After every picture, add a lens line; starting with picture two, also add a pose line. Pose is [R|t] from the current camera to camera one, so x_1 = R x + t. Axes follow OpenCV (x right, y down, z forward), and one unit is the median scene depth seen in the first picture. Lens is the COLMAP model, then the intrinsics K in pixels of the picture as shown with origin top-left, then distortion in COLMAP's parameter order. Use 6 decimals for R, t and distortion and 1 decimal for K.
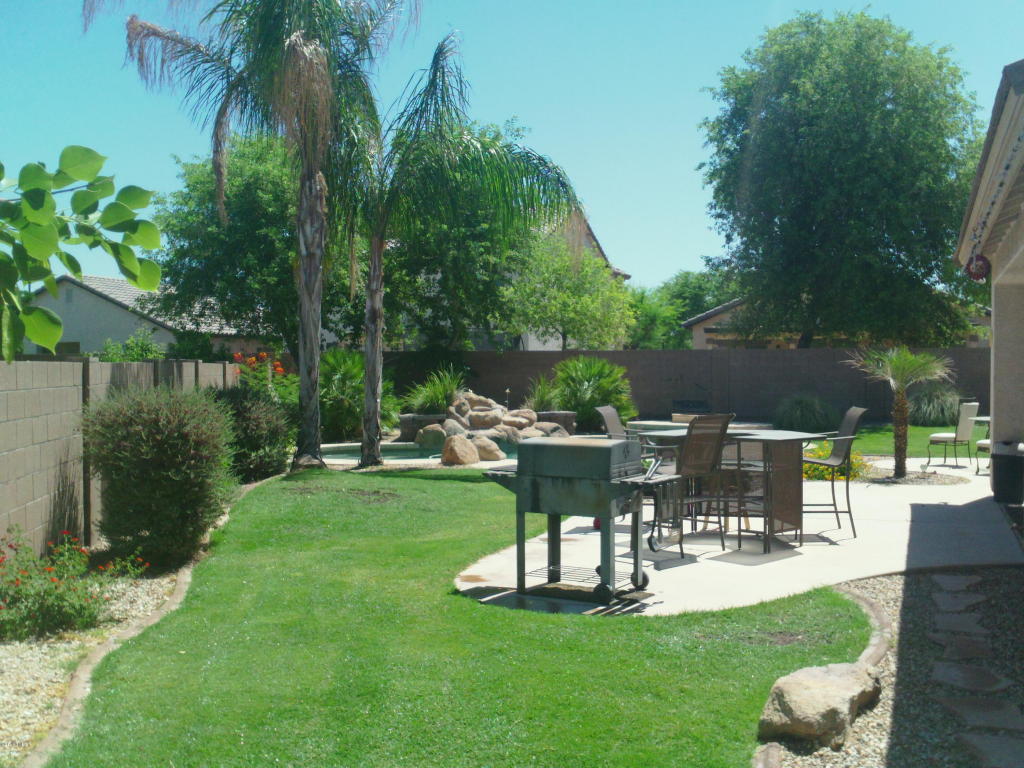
lens RADIAL K [[1177.0, 0, 511.6], [0, 1177.0, 383.7], [0, 0, 1]] dist [0.030045, 0.000000]
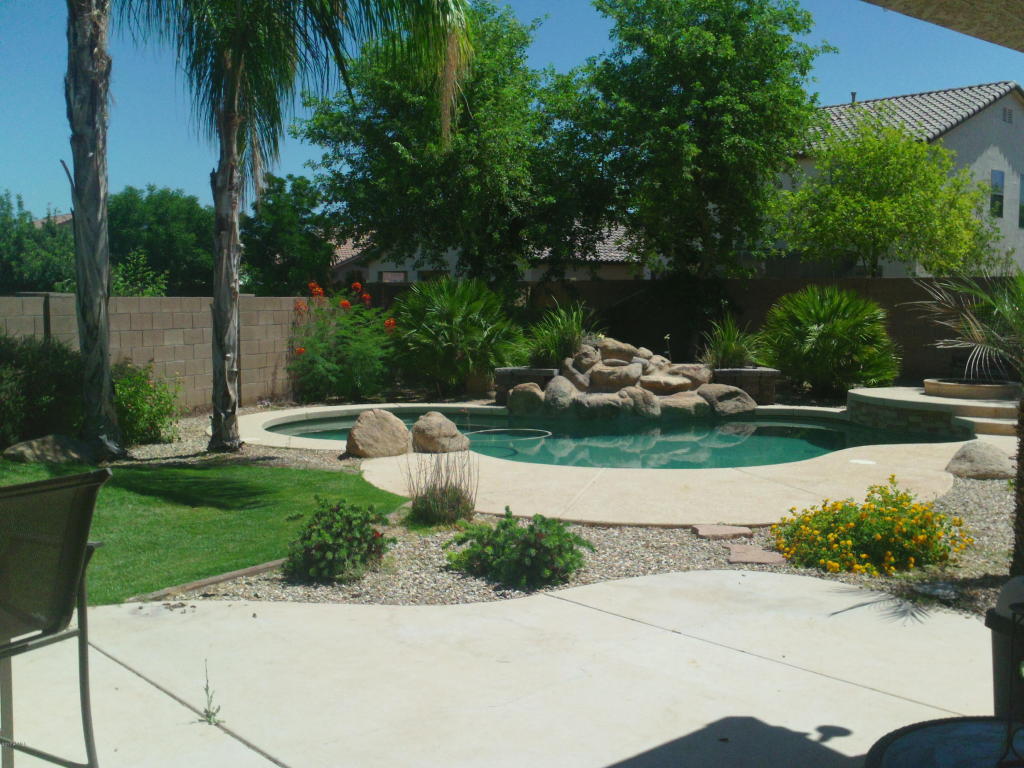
lens RADIAL K [[1177.0, 0, 512.4], [0, 1177.0, 384.3], [0, 0, 1]] dist [0.030045, 0.000000]
pose [[0.892399, 0.037649, -0.449673, 0.235807], [-0.010763, 0.998006, 0.062198, -0.008292], [0.451118, -0.050666, 0.891025, 0.356737]]
